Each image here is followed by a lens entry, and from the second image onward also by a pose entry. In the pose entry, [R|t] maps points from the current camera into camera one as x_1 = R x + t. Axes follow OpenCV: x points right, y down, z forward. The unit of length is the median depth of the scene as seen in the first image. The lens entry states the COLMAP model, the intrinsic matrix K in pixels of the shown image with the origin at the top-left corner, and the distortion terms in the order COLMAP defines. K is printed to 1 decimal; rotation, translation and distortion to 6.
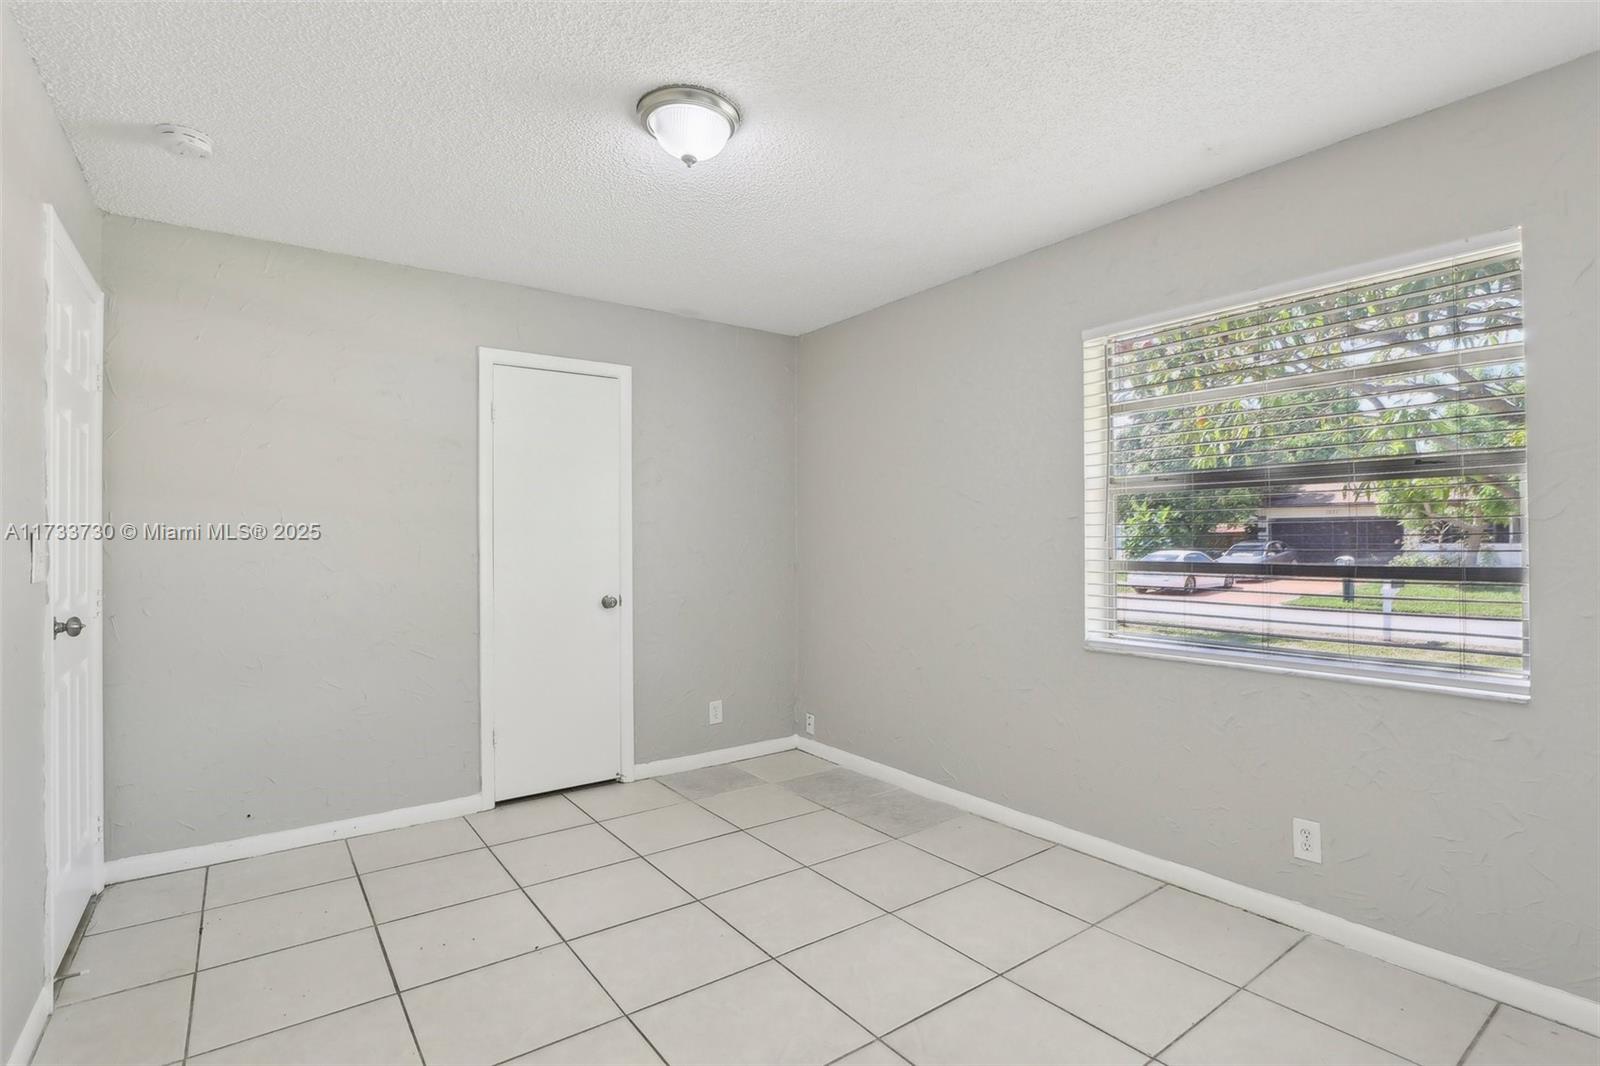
lens RADIAL K [[757.0, 0, 786.8], [0, 757.0, 530.2], [0, 0, 1]] dist [-0.035819, 0.005006]
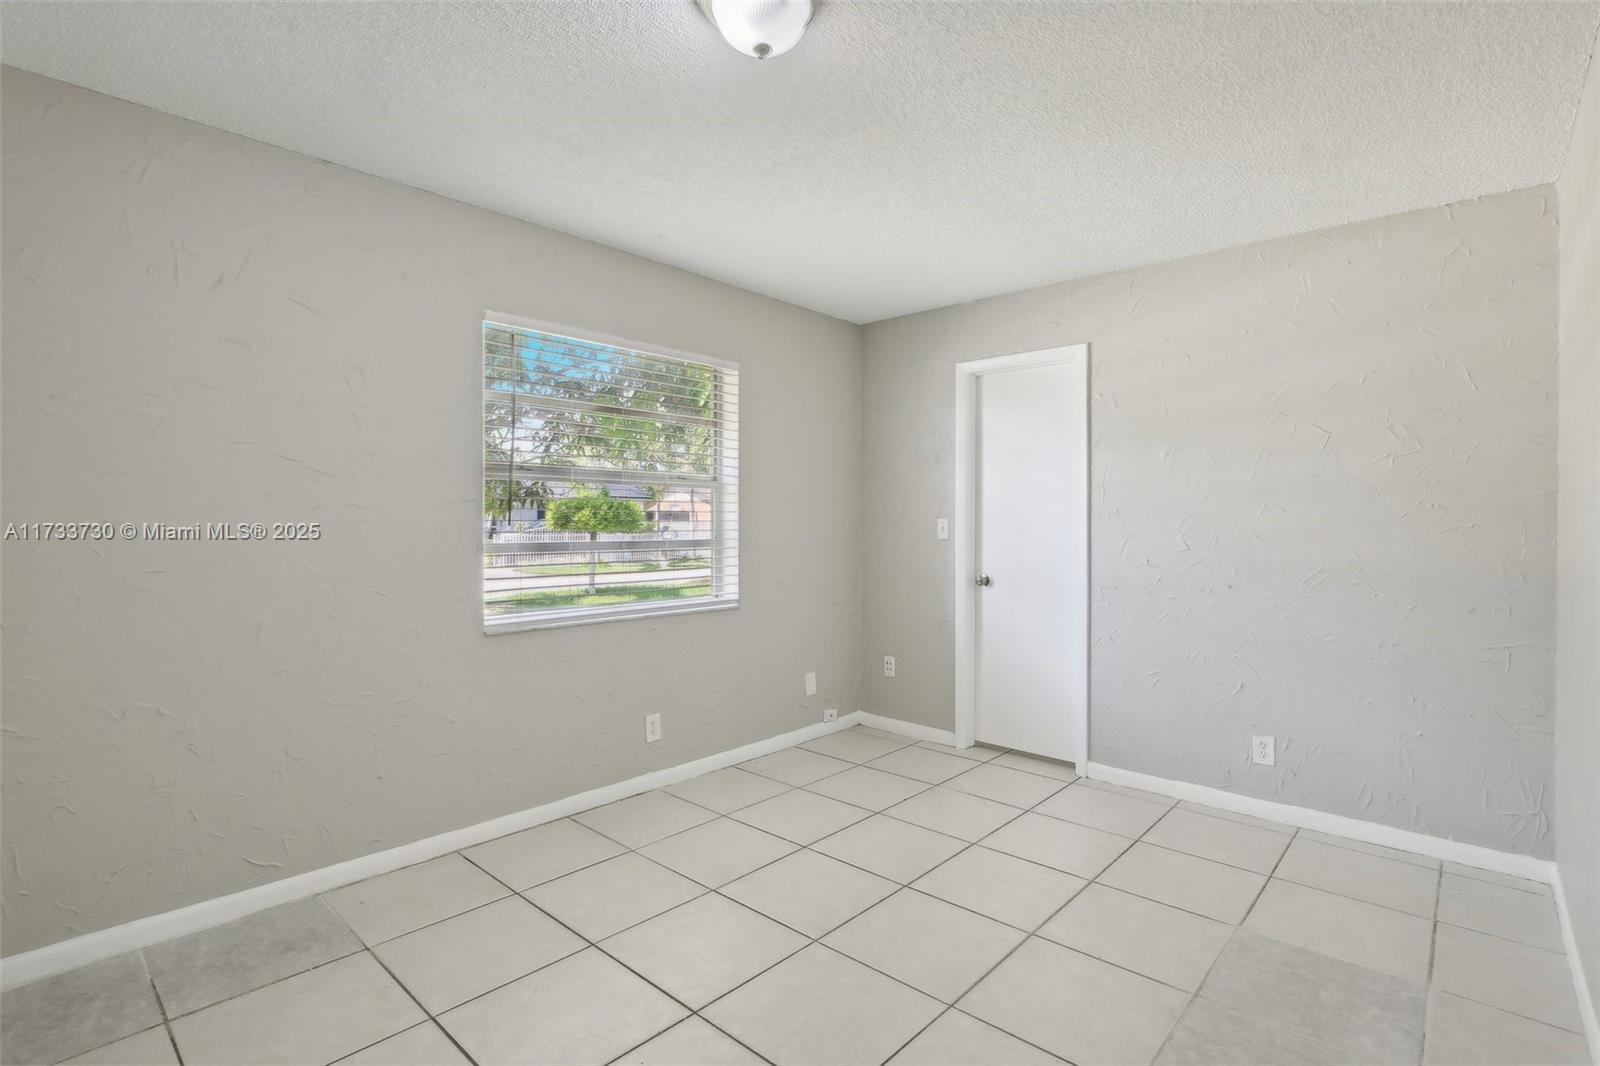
lens RADIAL K [[757.0, 0, 810.2], [0, 757.0, 530.0], [0, 0, 1]] dist [-0.035819, 0.005006]
pose [[-0.209854, -0.001024, 0.977732, -0.690736], [-0.014008, 0.999900, -0.001960, 0.020538], [-0.977632, -0.014108, -0.209847, 0.847369]]
